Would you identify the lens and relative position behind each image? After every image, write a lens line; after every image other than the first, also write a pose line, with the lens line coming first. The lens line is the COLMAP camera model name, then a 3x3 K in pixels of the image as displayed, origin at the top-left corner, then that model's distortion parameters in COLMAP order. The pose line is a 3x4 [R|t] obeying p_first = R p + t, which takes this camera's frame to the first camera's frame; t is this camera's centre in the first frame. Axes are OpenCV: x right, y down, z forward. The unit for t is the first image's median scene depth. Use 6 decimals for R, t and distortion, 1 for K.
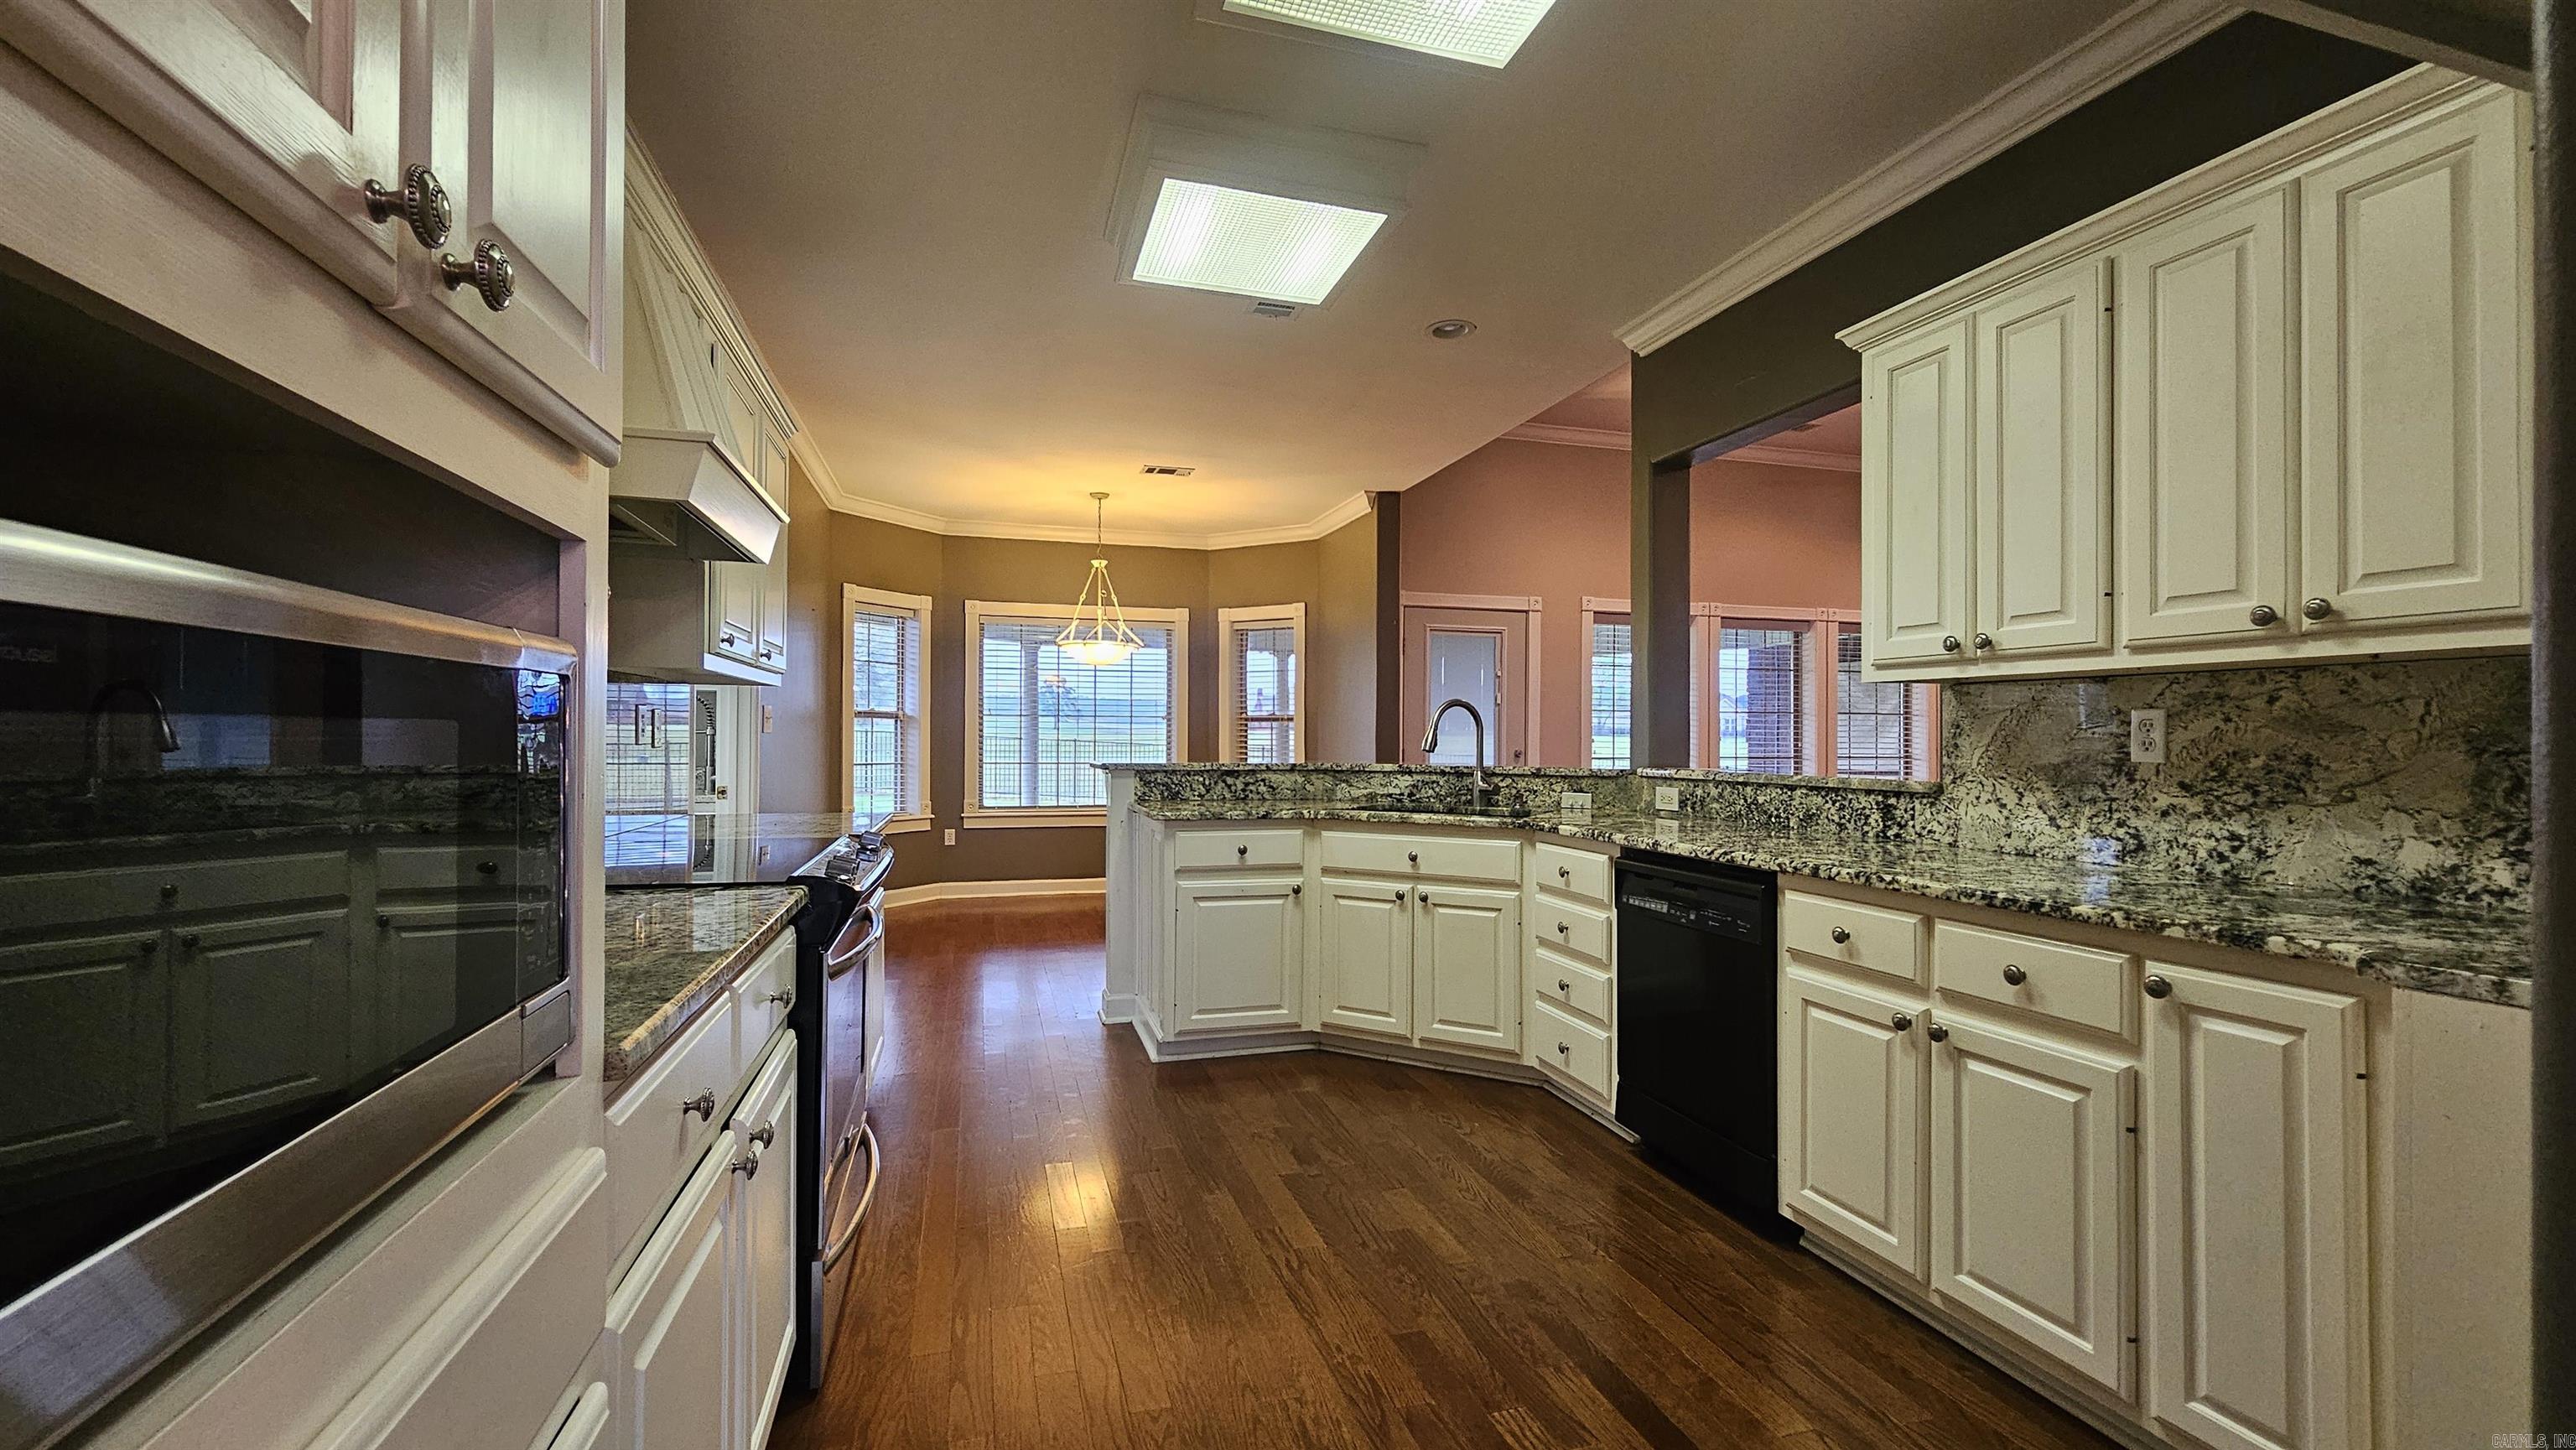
lens RADIAL K [[1055.4, 0, 1288.0], [0, 1055.4, 725.0], [0, 0, 1]] dist [-0.000872, -0.000266]
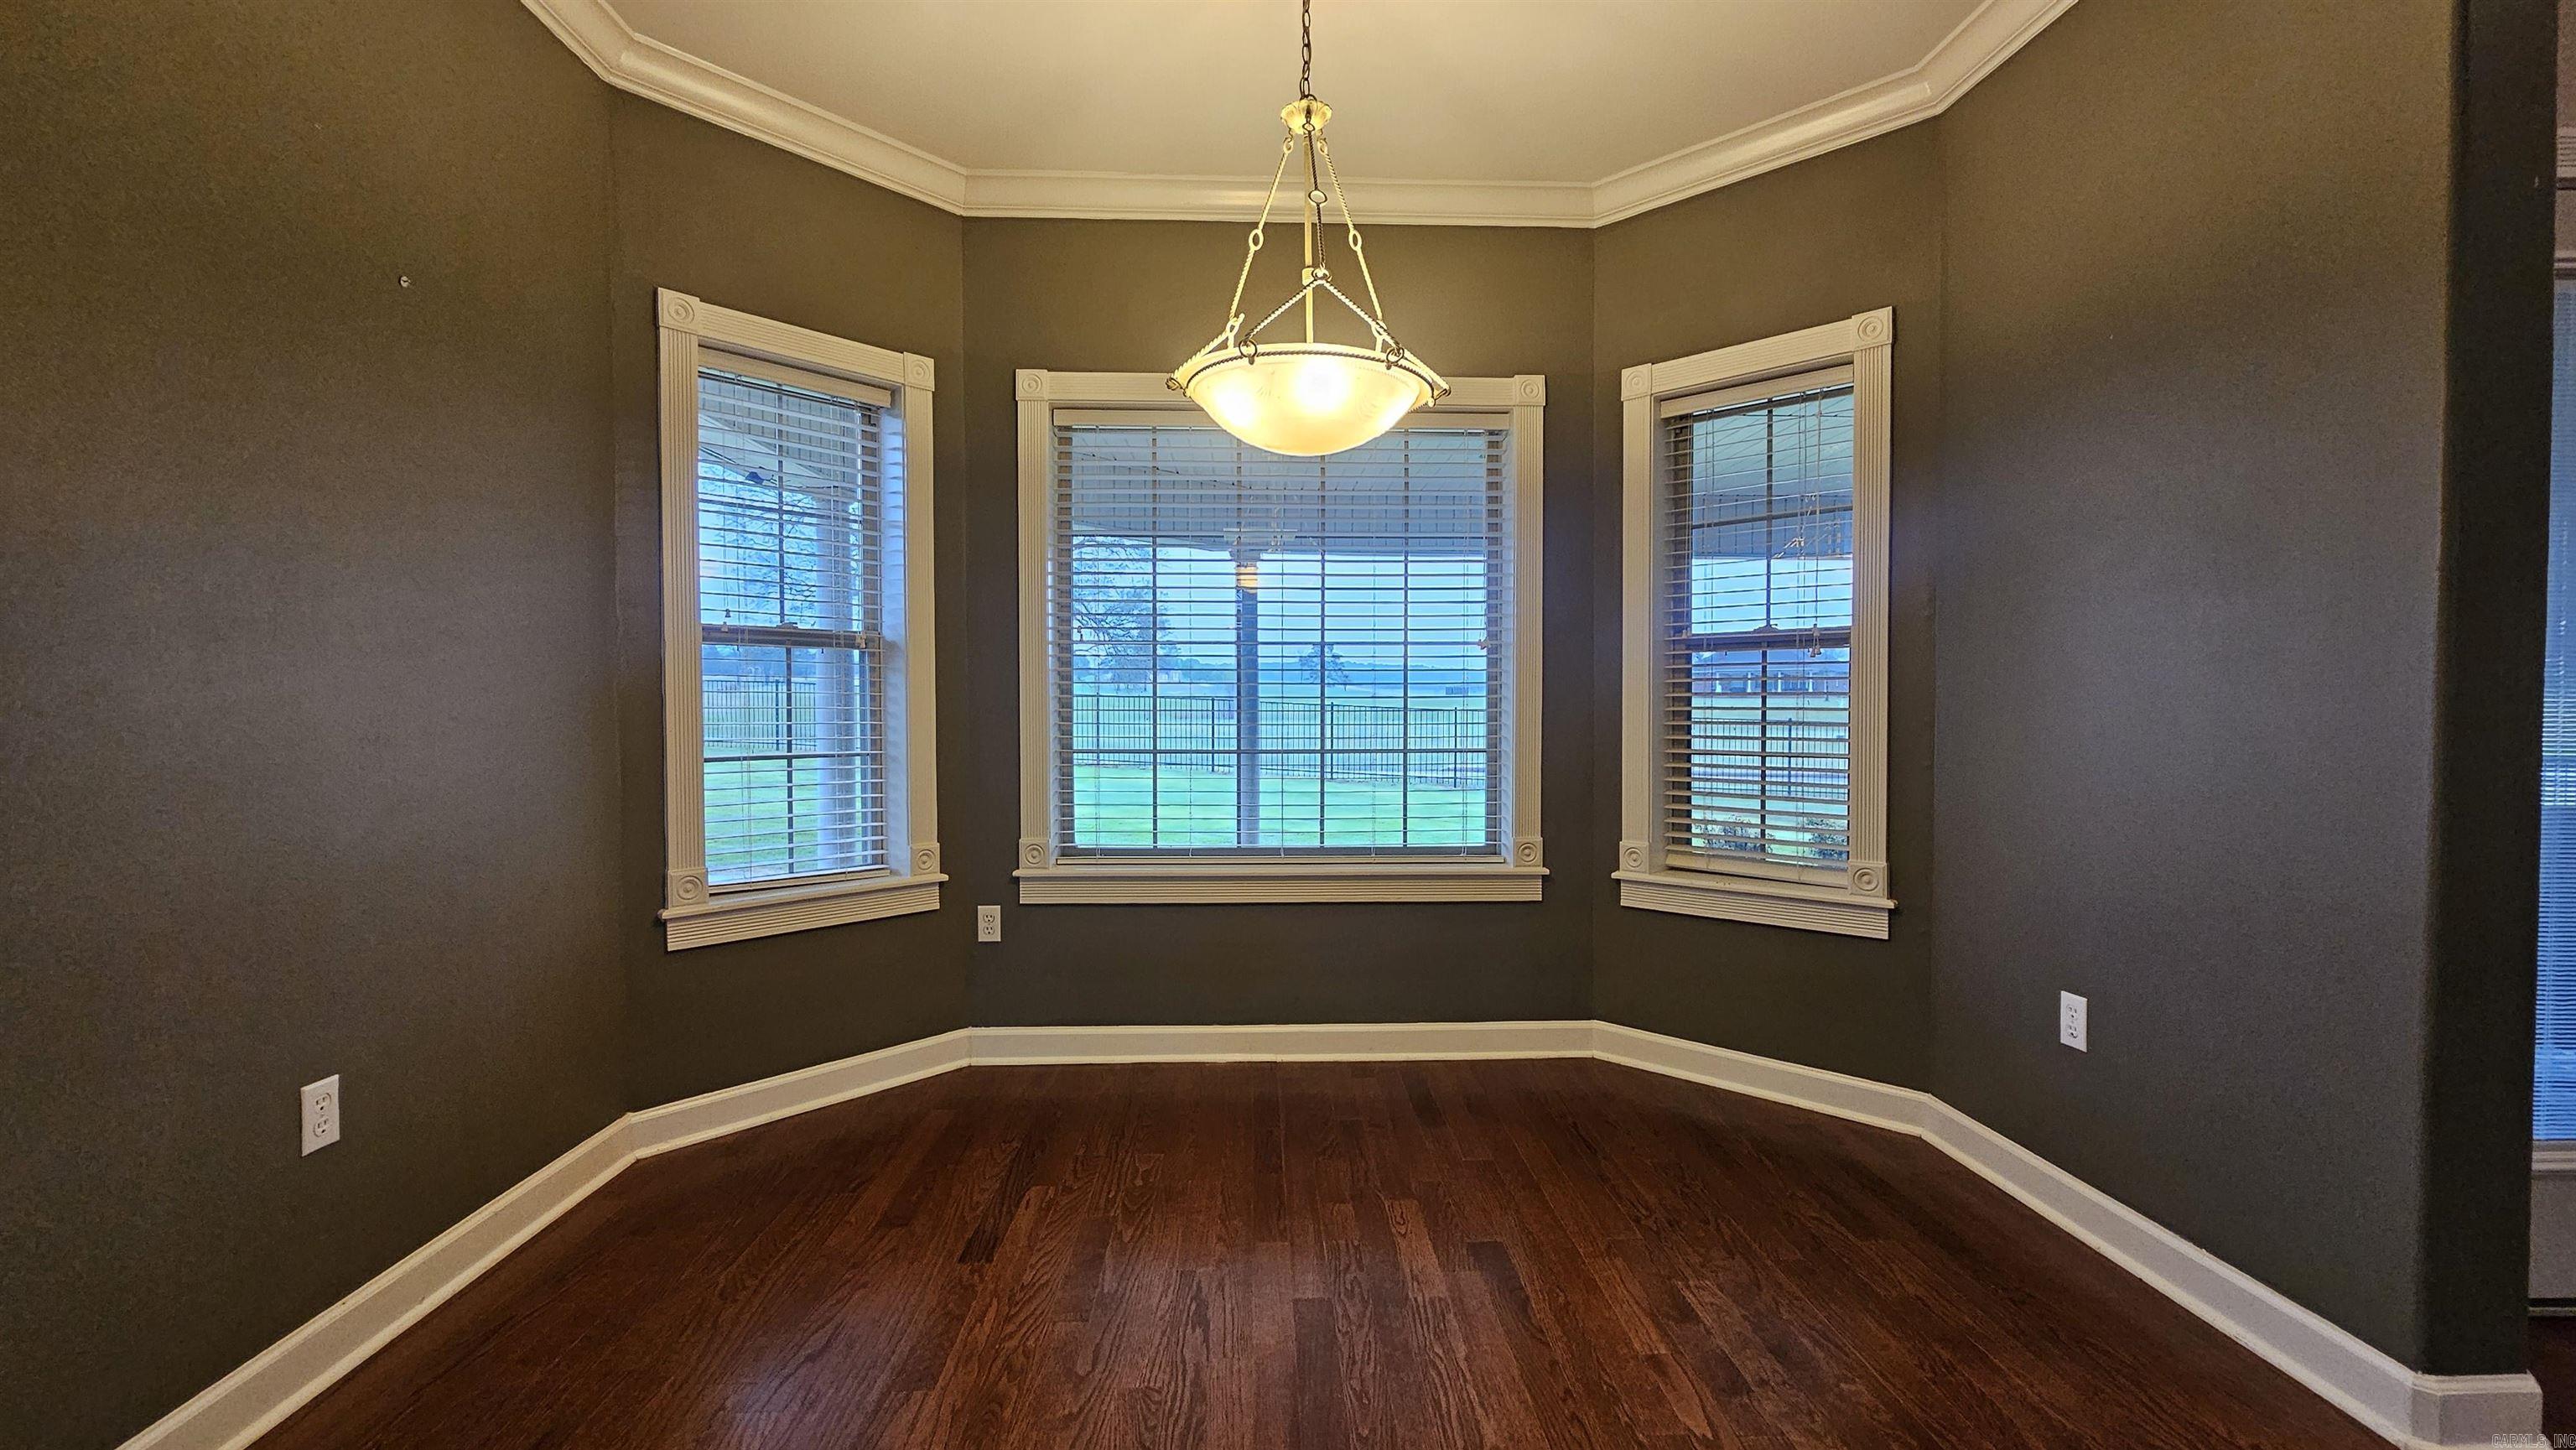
lens RADIAL K [[1055.4, 0, 1288.0], [0, 1055.4, 725.0], [0, 0, 1]] dist [-0.000872, -0.000266]
pose [[0.968587, 0.002347, -0.248662, -0.094963], [0.007231, 0.999267, 0.037598, 0.009749], [0.248568, -0.038215, 0.967860, 0.615671]]
